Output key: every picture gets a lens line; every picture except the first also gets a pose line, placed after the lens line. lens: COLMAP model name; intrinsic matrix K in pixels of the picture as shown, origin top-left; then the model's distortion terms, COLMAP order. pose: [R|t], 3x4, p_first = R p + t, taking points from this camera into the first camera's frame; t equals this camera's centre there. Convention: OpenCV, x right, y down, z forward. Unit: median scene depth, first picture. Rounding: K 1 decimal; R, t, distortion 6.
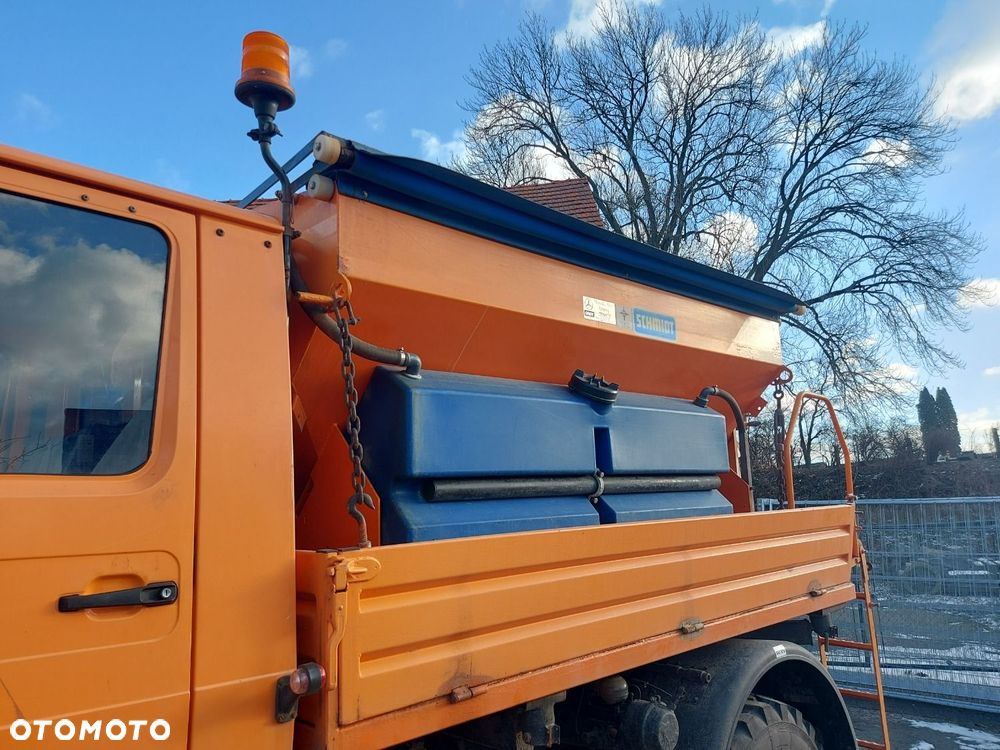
lens RADIAL K [[721.8, 0, 500.0], [0, 721.8, 375.0], [0, 0, 1]] dist [0.117718, -0.164907]
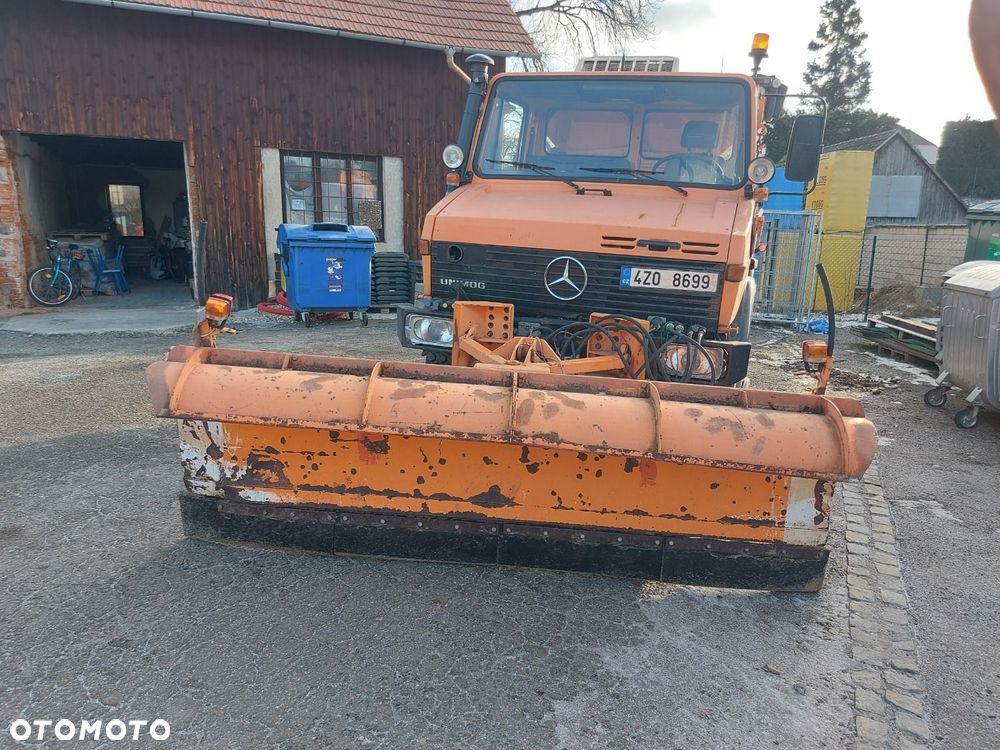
lens RADIAL K [[721.8, 0, 500.0], [0, 721.8, 375.0], [0, 0, 1]] dist [0.117718, -0.164907]
pose [[0.882860, -0.036748, 0.468196, -2.282737], [-0.157515, 0.916018, 0.368917, -0.113720], [-0.442434, -0.399449, 0.802928, -1.175590]]
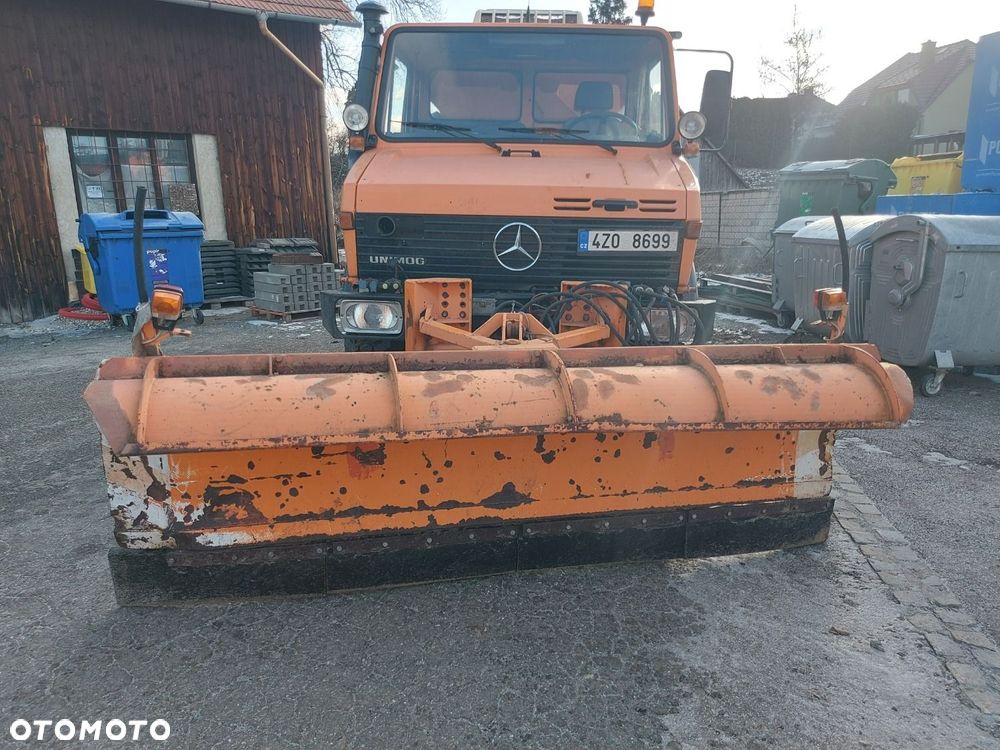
lens RADIAL K [[713.5, 0, 500.0], [0, 713.5, 375.0], [0, 0, 1]] dist [0.114537, -0.147475]
pose [[0.723463, -0.133485, 0.677335, -2.471514], [-0.156723, 0.923757, 0.349444, 0.022262], [-0.672339, -0.358964, 0.647384, -0.806846]]
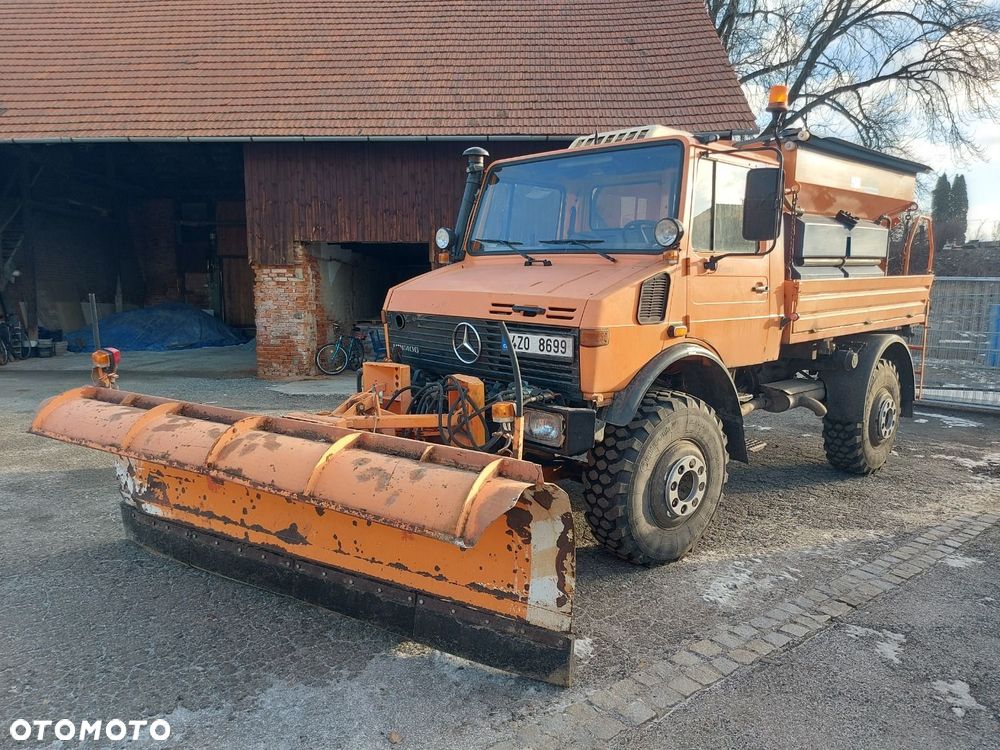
lens RADIAL K [[715.4, 0, 500.0], [0, 715.4, 375.0], [0, 0, 1]] dist [0.095596, -0.121490]
pose [[0.999116, 0.041279, 0.008004, -1.113891], [-0.041724, 0.949724, 0.310296, -0.207548], [0.005207, -0.310355, 0.950606, -1.535589]]
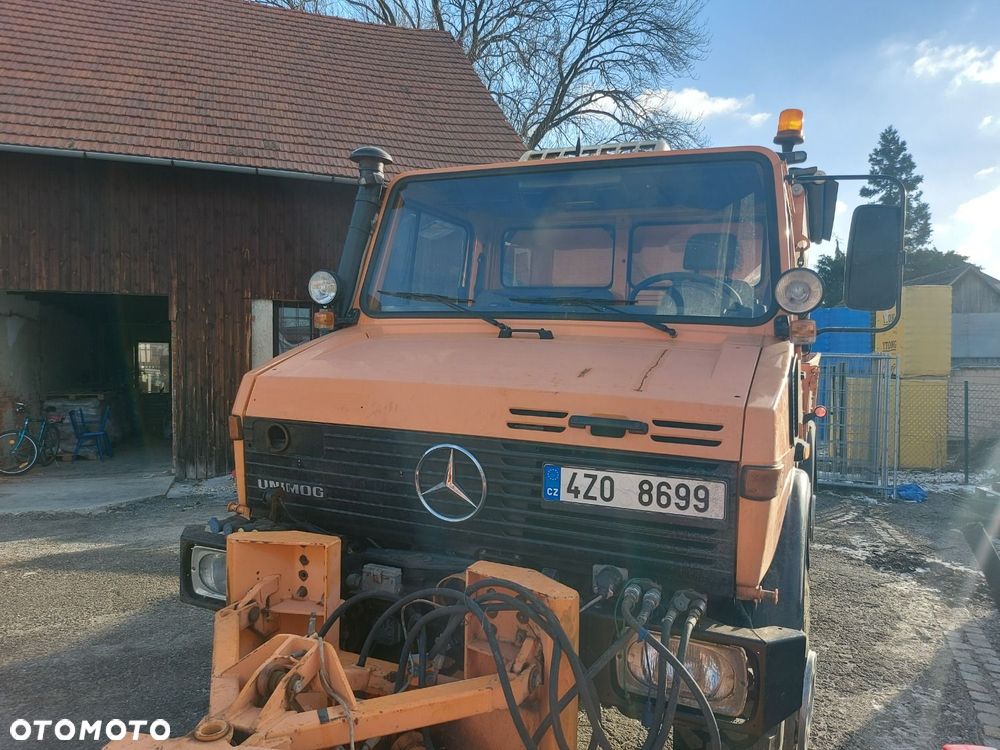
lens RADIAL K [[713.5, 0, 500.0], [0, 713.5, 375.0], [0, 0, 1]] dist [0.114537, -0.147475]
pose [[0.921657, 0.038924, 0.386049, -1.547302], [-0.122381, 0.973331, 0.194036, -0.031914], [-0.368201, -0.226080, 0.901840, -0.528521]]
